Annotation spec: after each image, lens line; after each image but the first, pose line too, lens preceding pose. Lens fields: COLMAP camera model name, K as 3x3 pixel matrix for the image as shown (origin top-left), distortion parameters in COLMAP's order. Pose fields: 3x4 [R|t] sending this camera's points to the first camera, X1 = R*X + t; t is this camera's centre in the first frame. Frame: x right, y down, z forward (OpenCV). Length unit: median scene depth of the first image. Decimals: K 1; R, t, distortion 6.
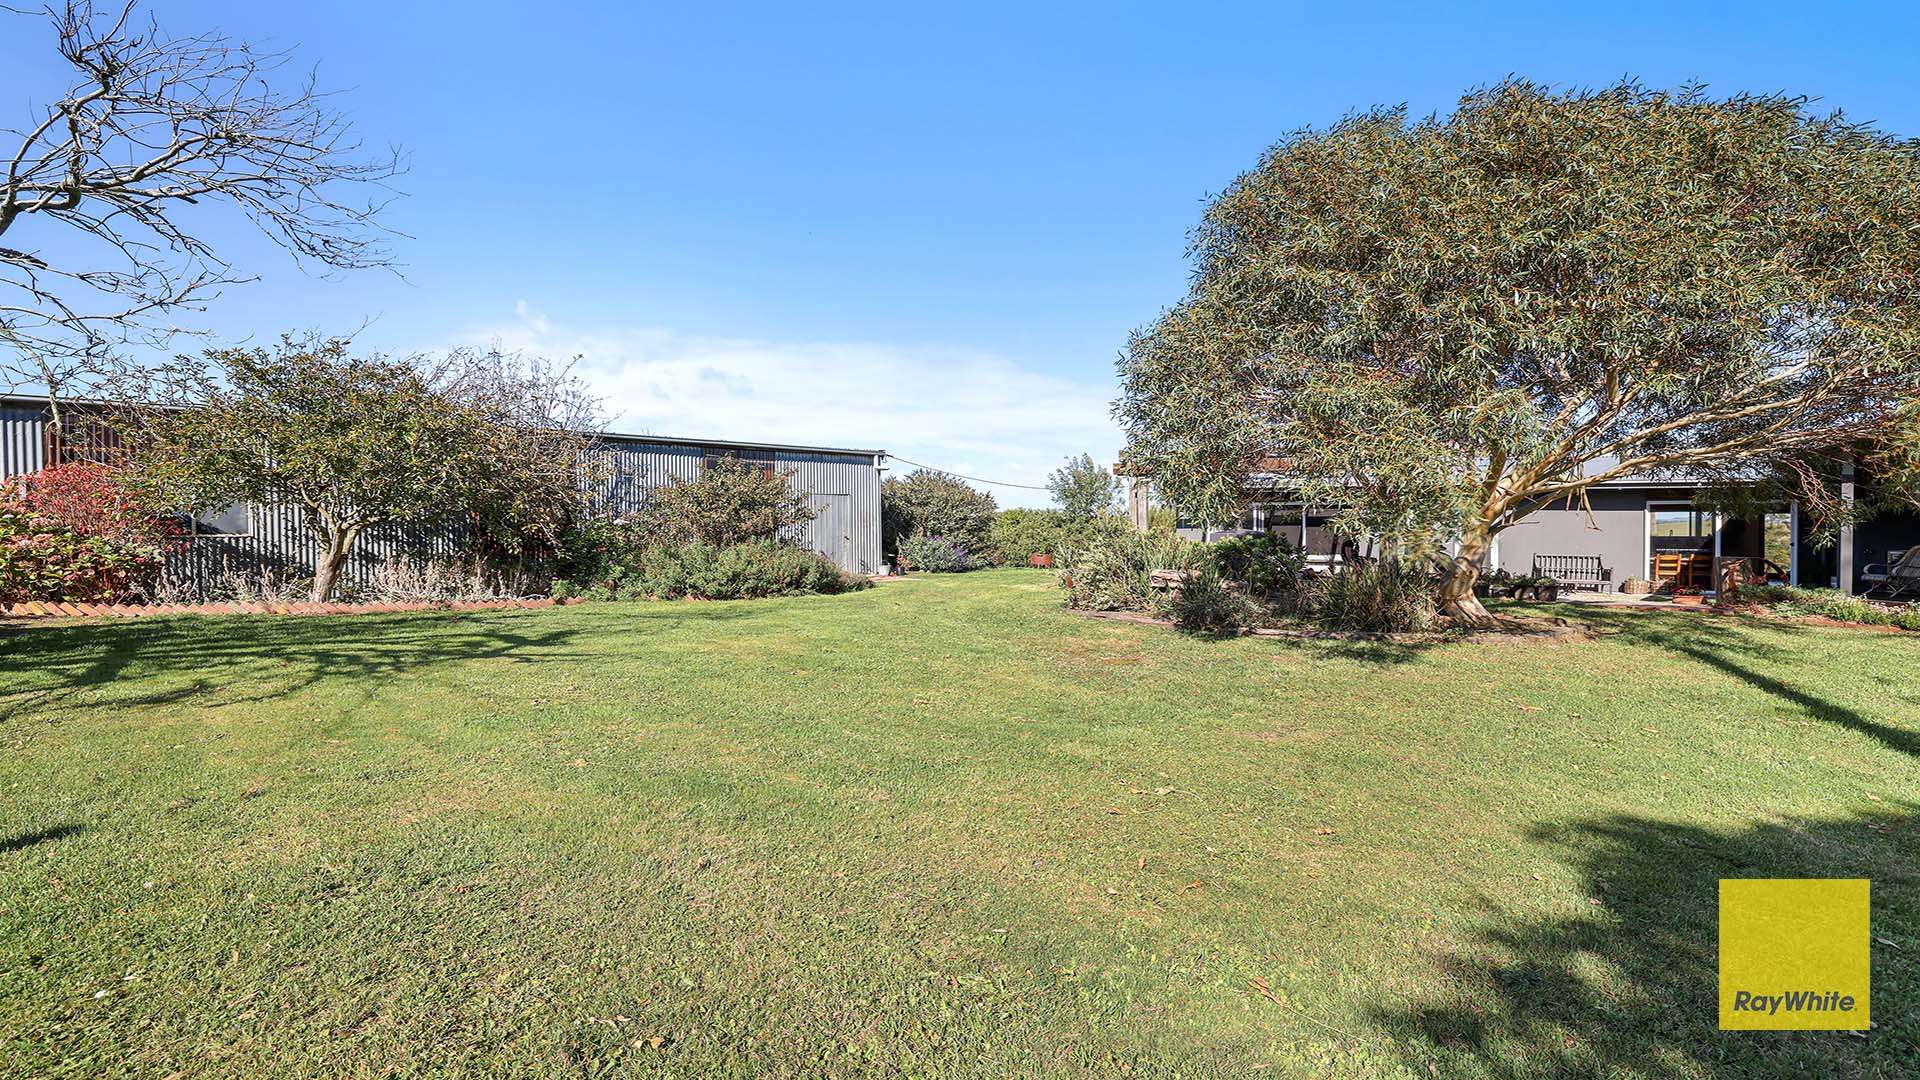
lens RADIAL K [[857.4, 0, 961.0], [0, 857.4, 528.7], [0, 0, 1]] dist [0.000748, 0.000317]
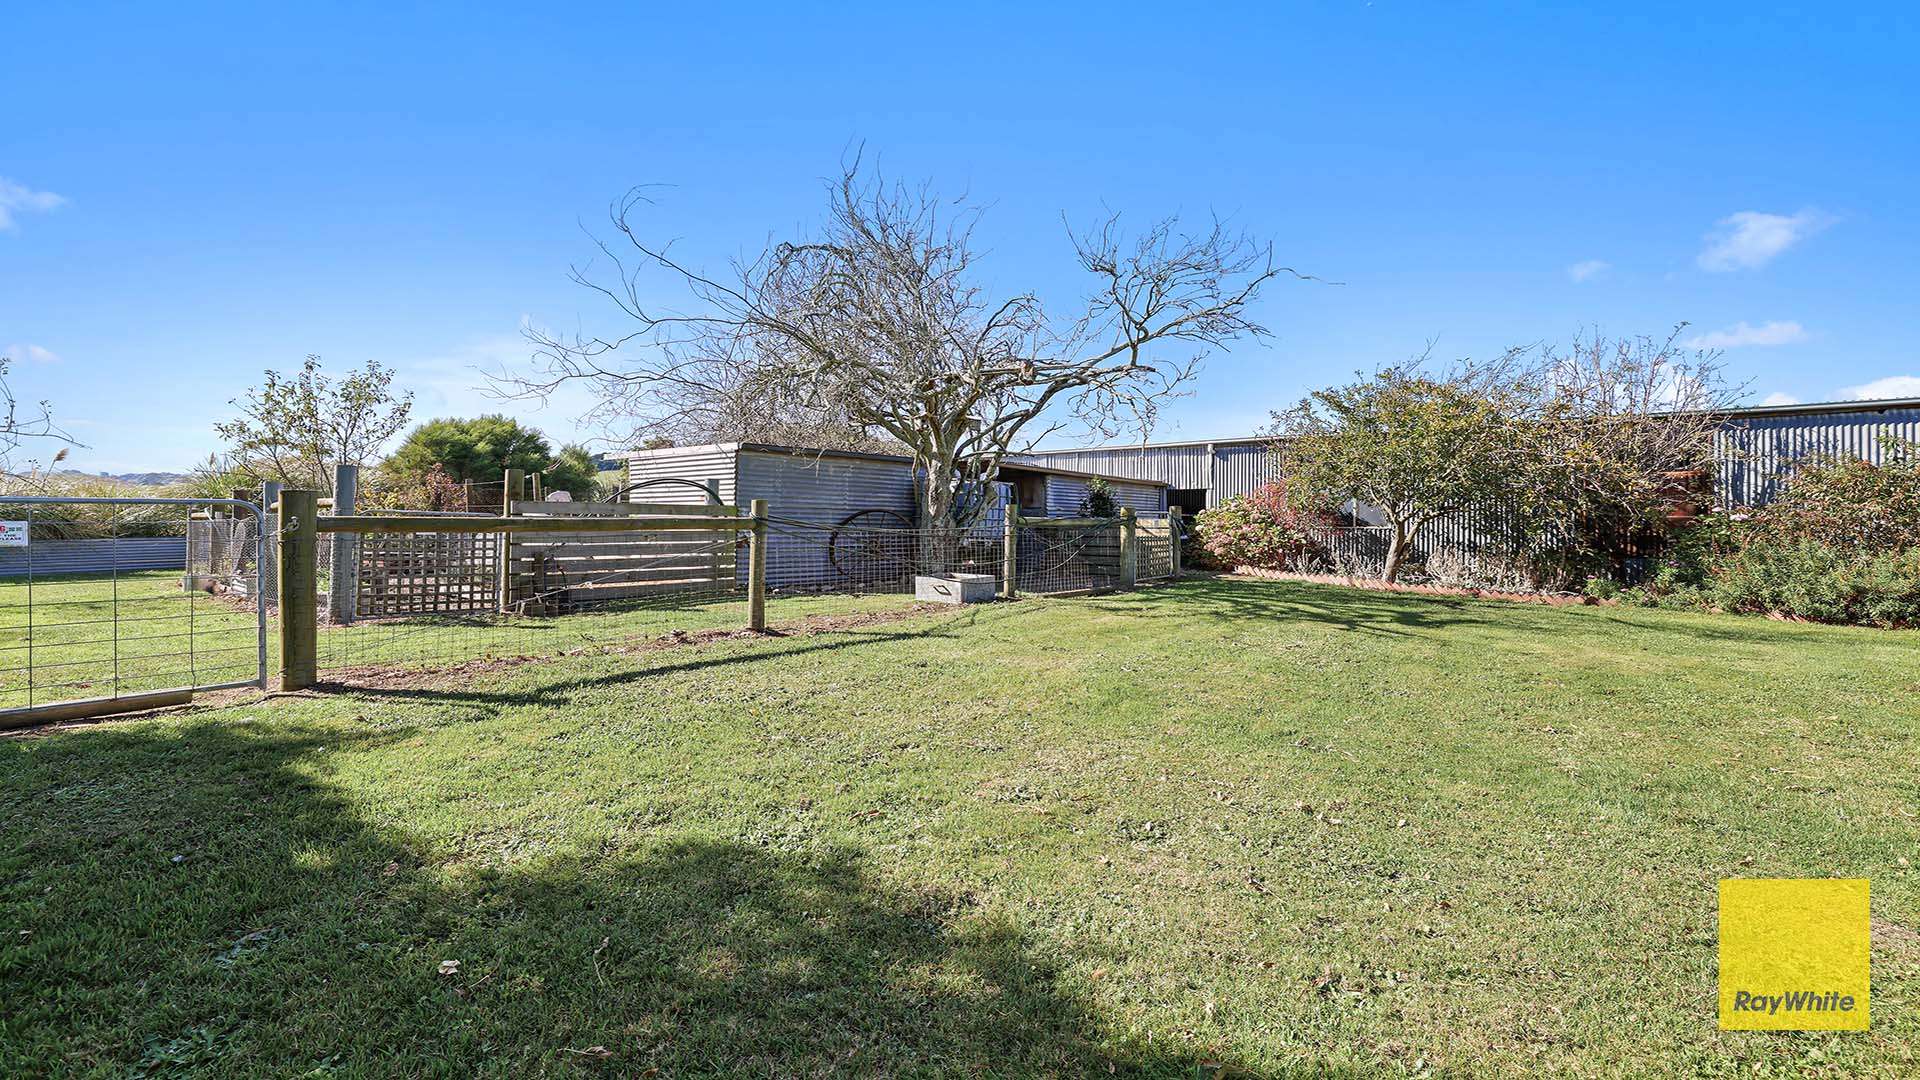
lens RADIAL K [[857.4, 0, 961.0], [0, 857.4, 528.7], [0, 0, 1]] dist [0.000748, 0.000317]
pose [[0.171438, 0.010673, -0.985137, 0.326538], [-0.014524, 0.999860, 0.008305, 0.008434], [0.985088, 0.012884, 0.171570, 0.168047]]
